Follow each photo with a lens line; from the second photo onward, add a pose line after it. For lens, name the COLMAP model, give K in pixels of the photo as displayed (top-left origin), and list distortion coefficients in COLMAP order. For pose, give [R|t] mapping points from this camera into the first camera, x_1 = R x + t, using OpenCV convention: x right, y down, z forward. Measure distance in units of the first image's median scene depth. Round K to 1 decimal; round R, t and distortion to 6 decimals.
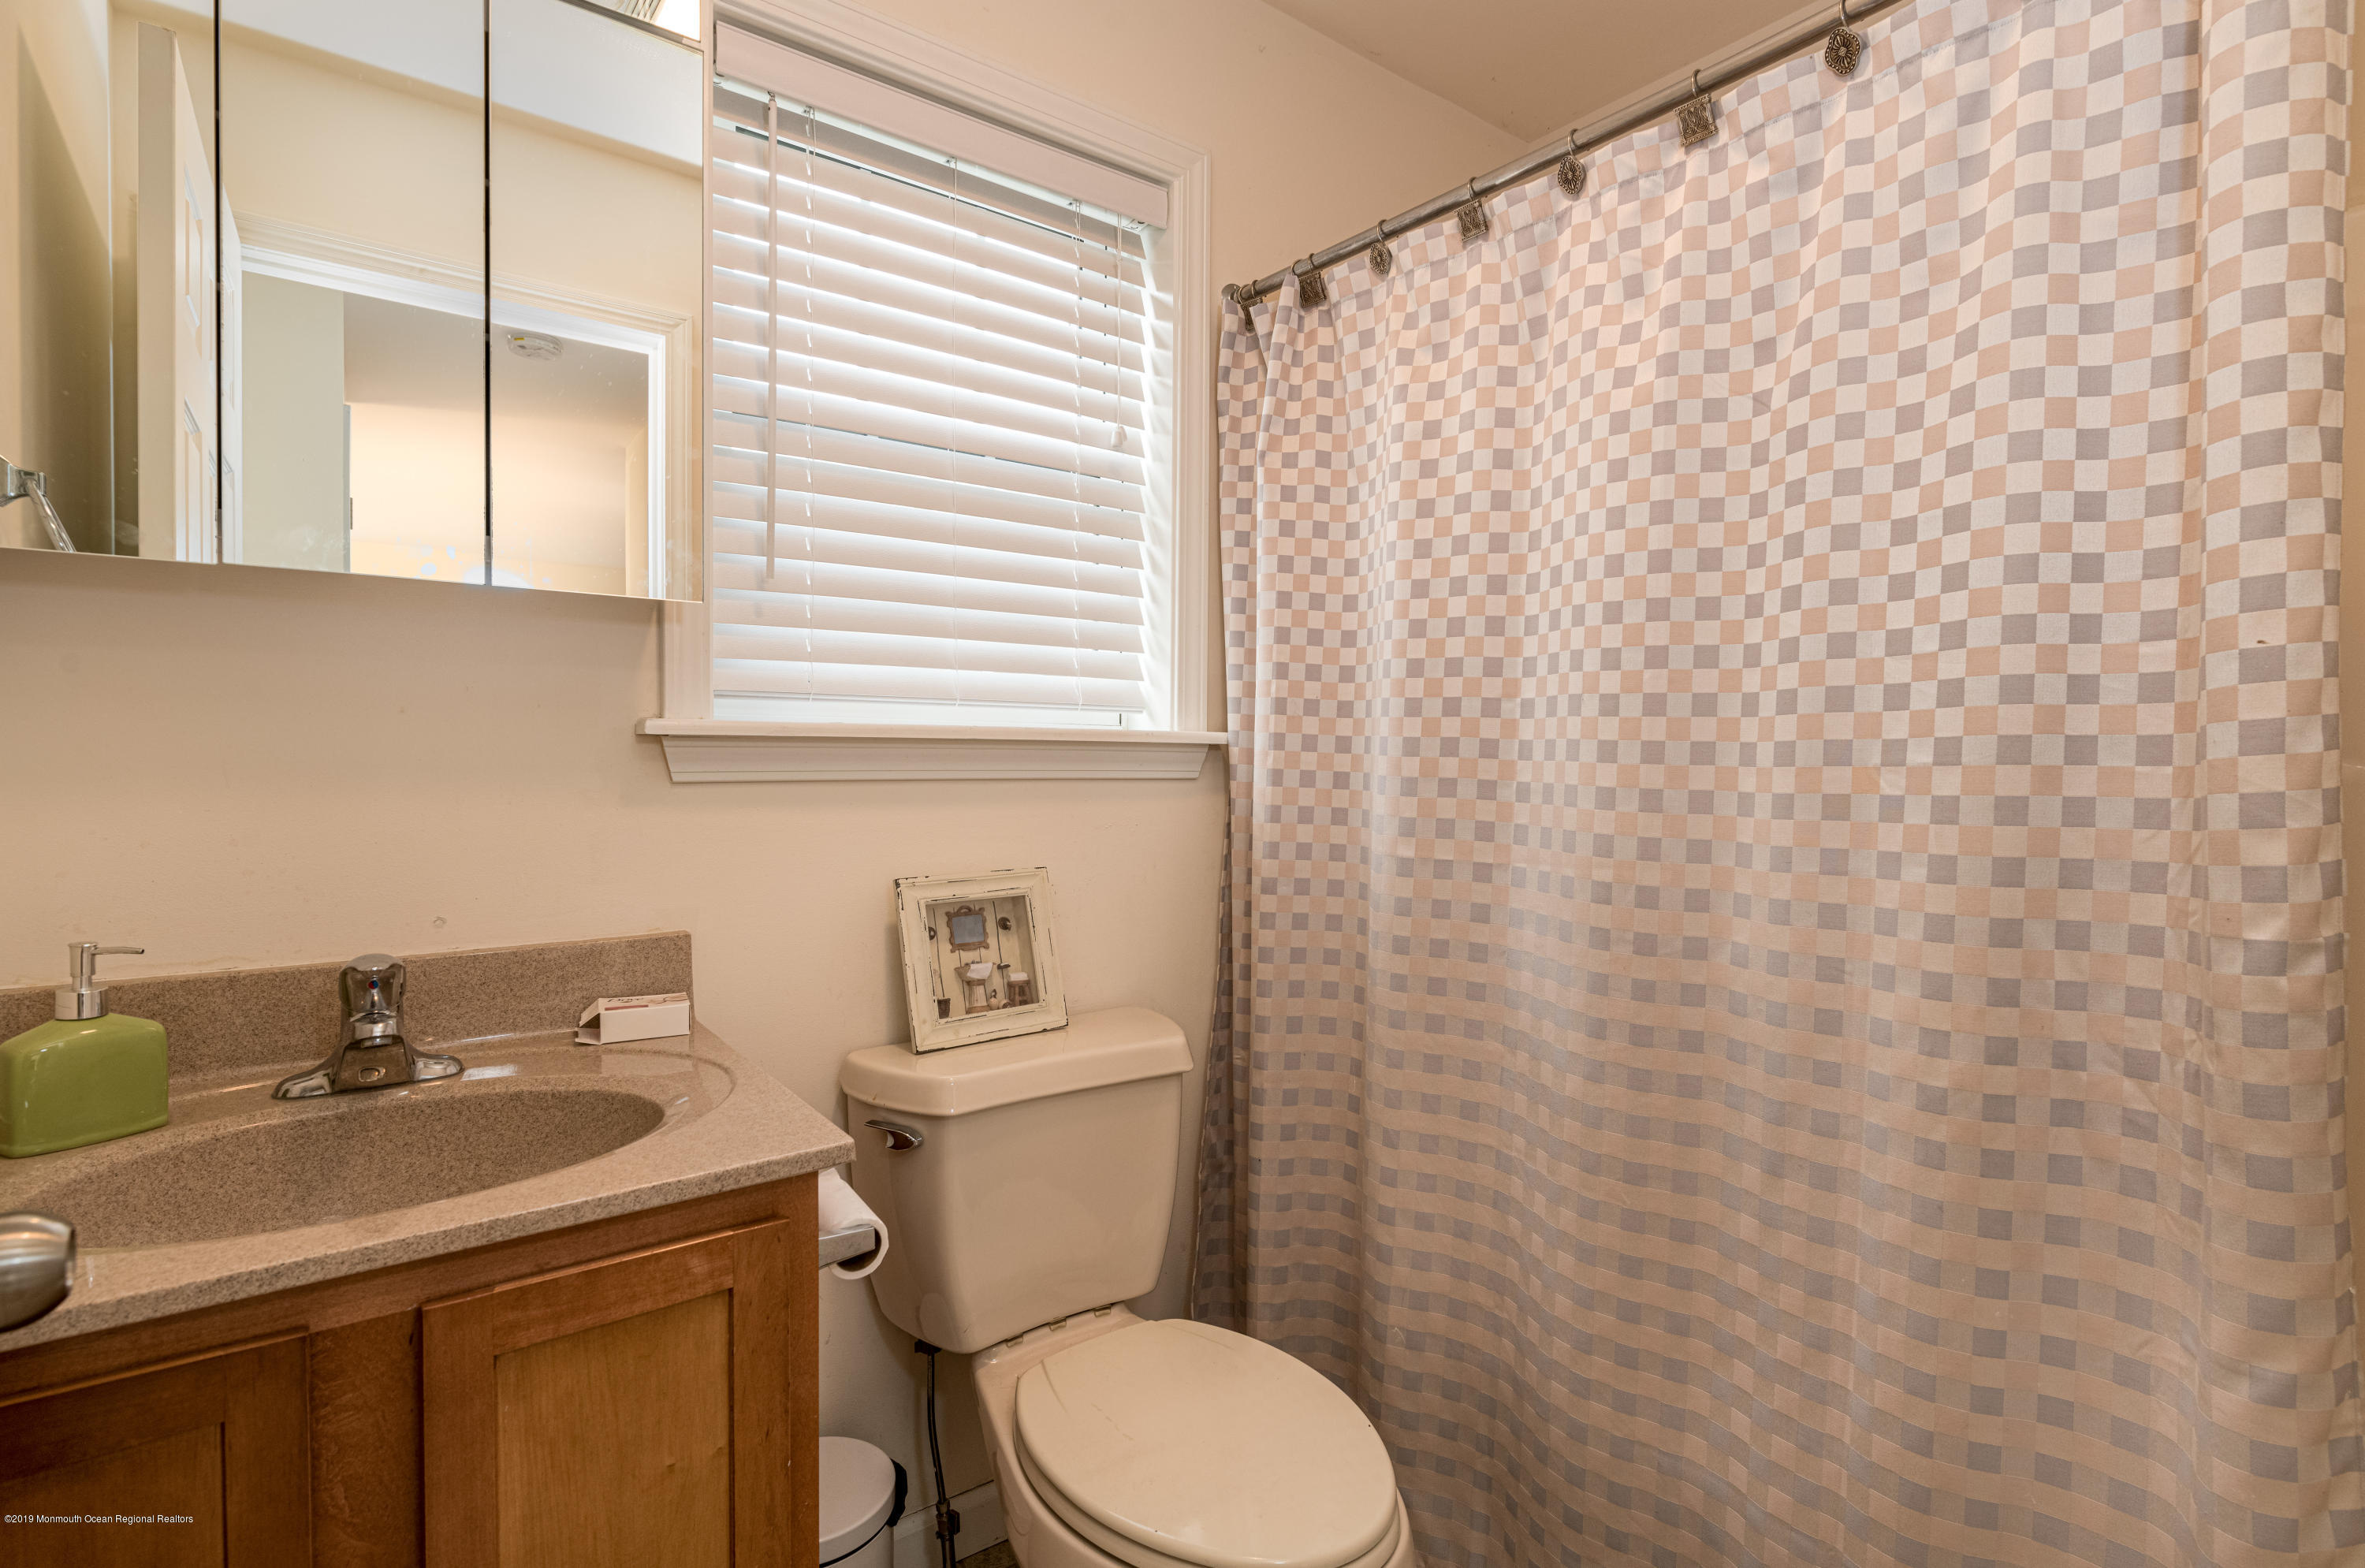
lens RADIAL K [[1081.4, 0, 1193.5], [0, 1081.4, 739.0], [0, 0, 1]] dist [-0.000818, 0.000069]
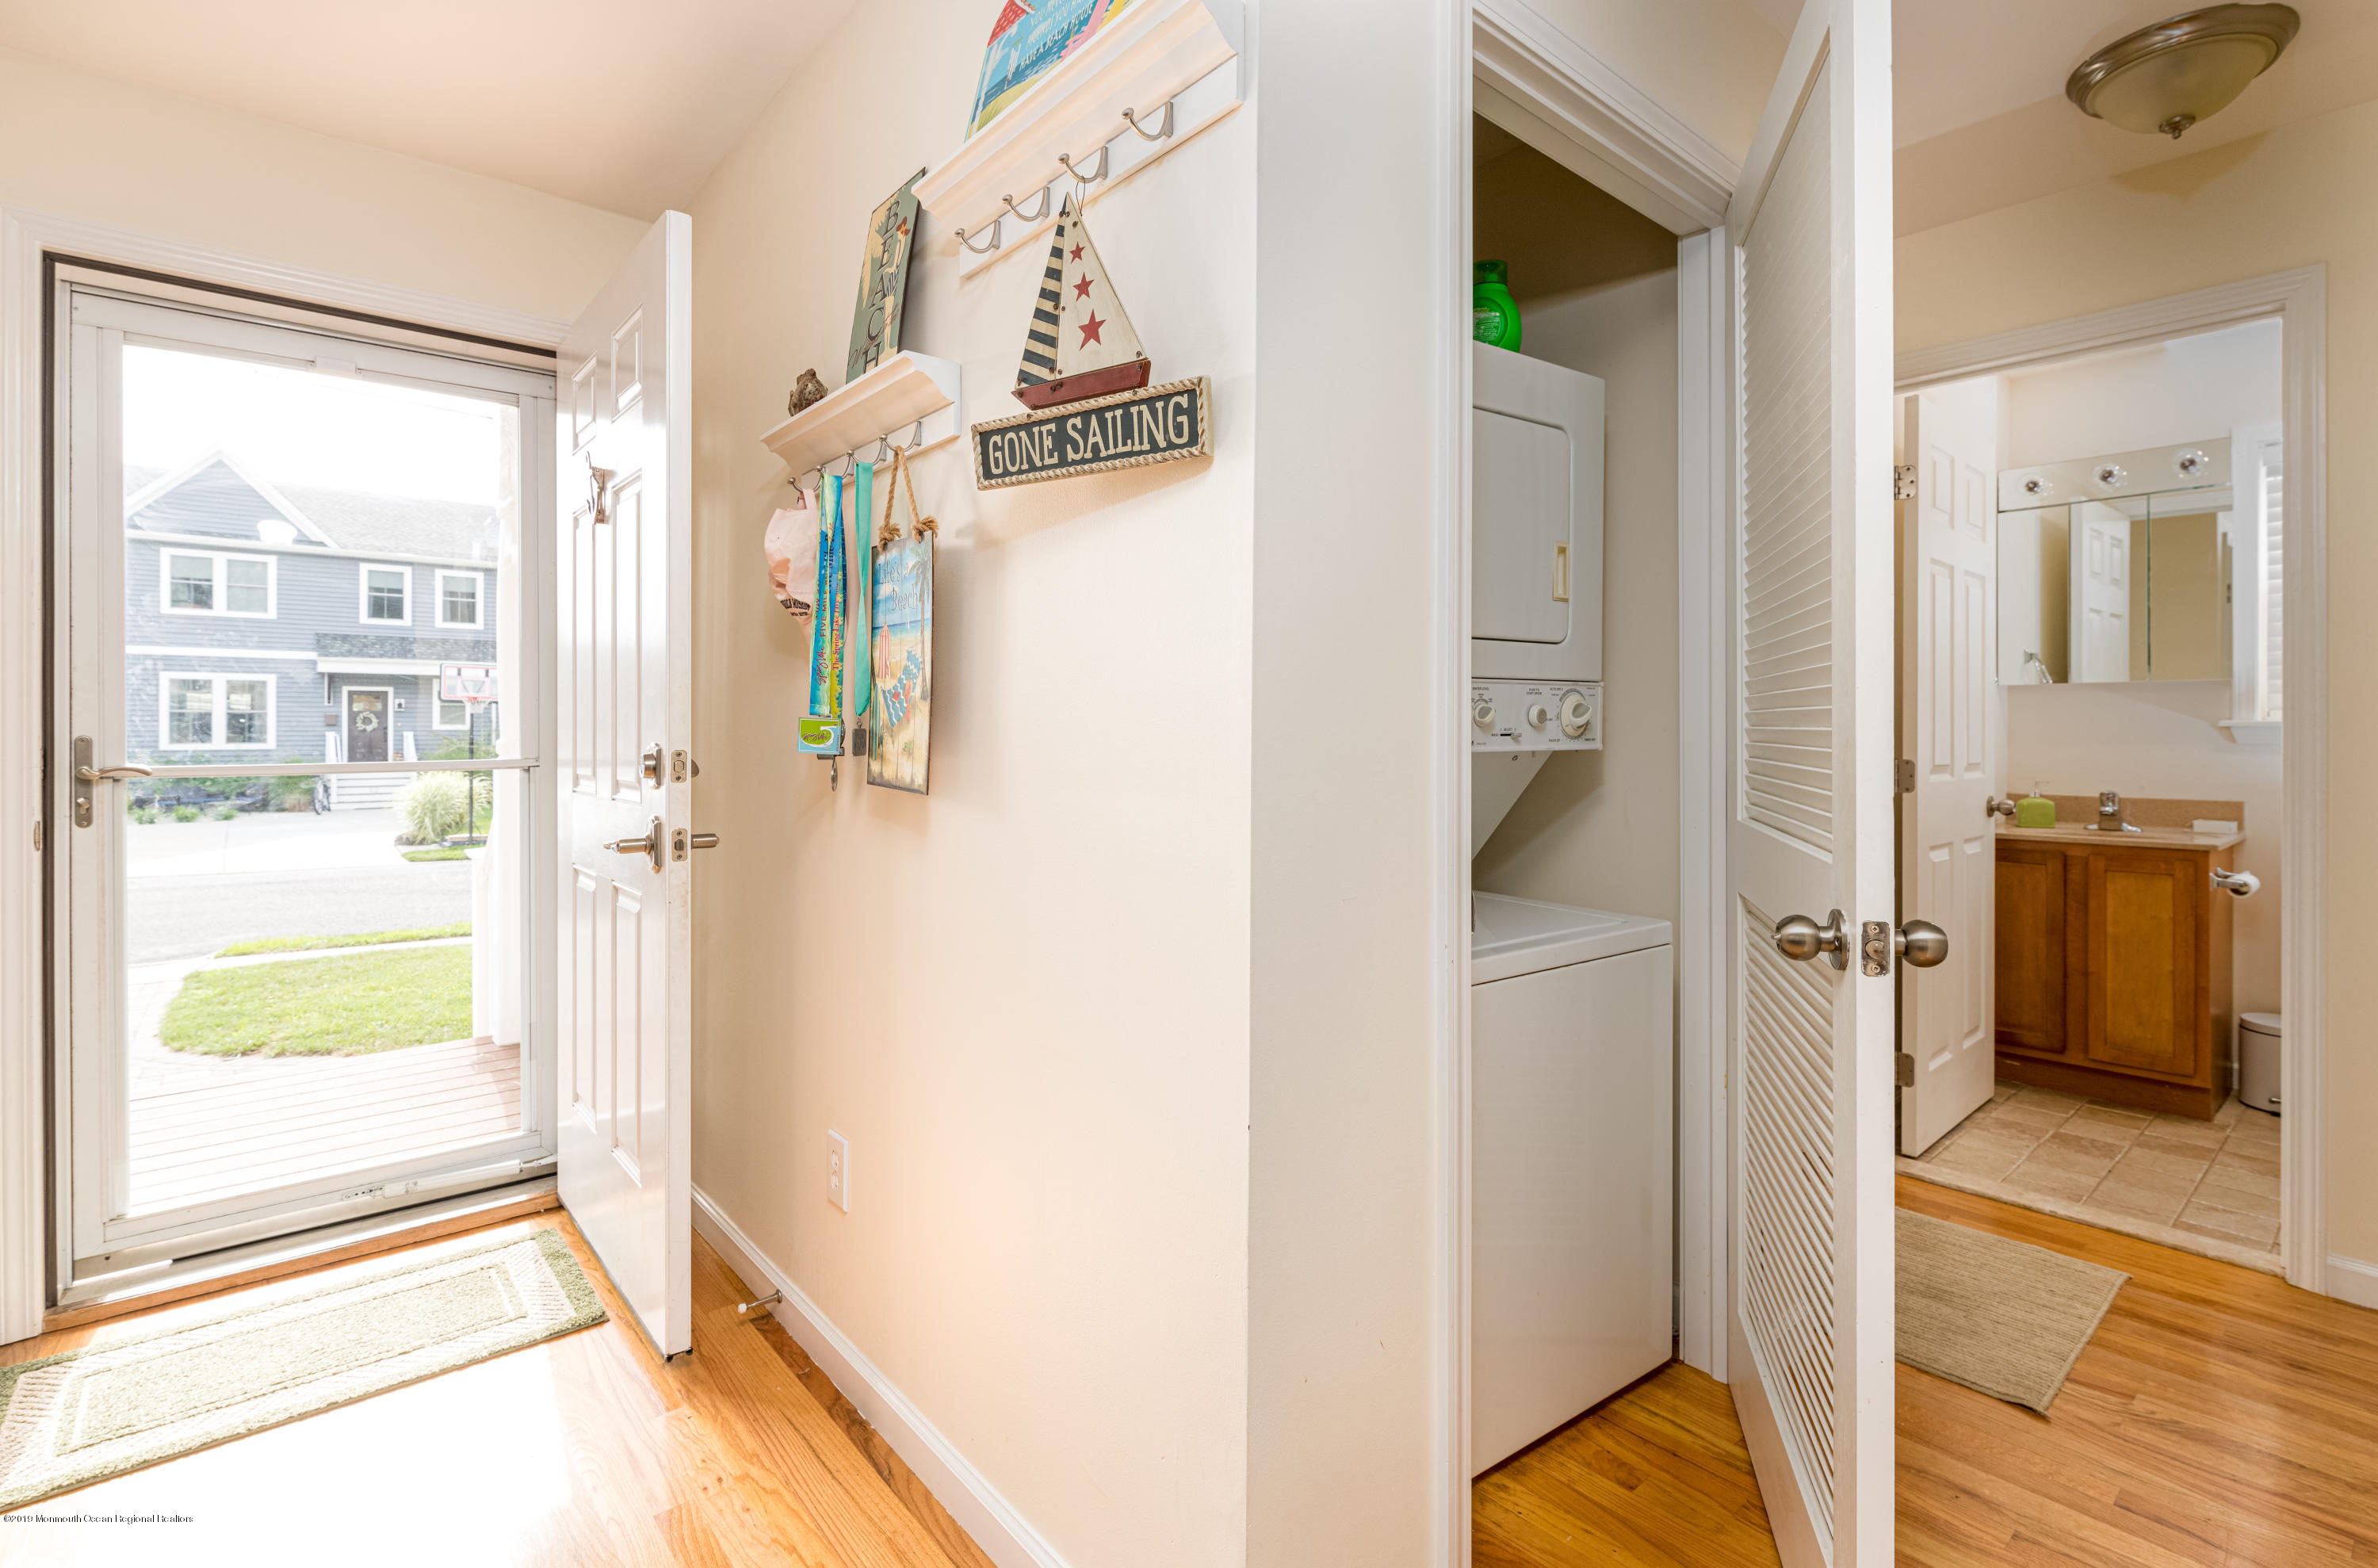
lens RADIAL K [[1135.2, 0, 1188.7], [0, 1135.2, 730.4], [0, 0, 1]] dist [-0.001789, -0.000088]
pose [[0.060849, -0.000978, -0.998146, 3.469360], [0.001519, 0.999998, -0.000888, 0.023570], [0.998146, -0.001462, 0.060851, -2.773069]]
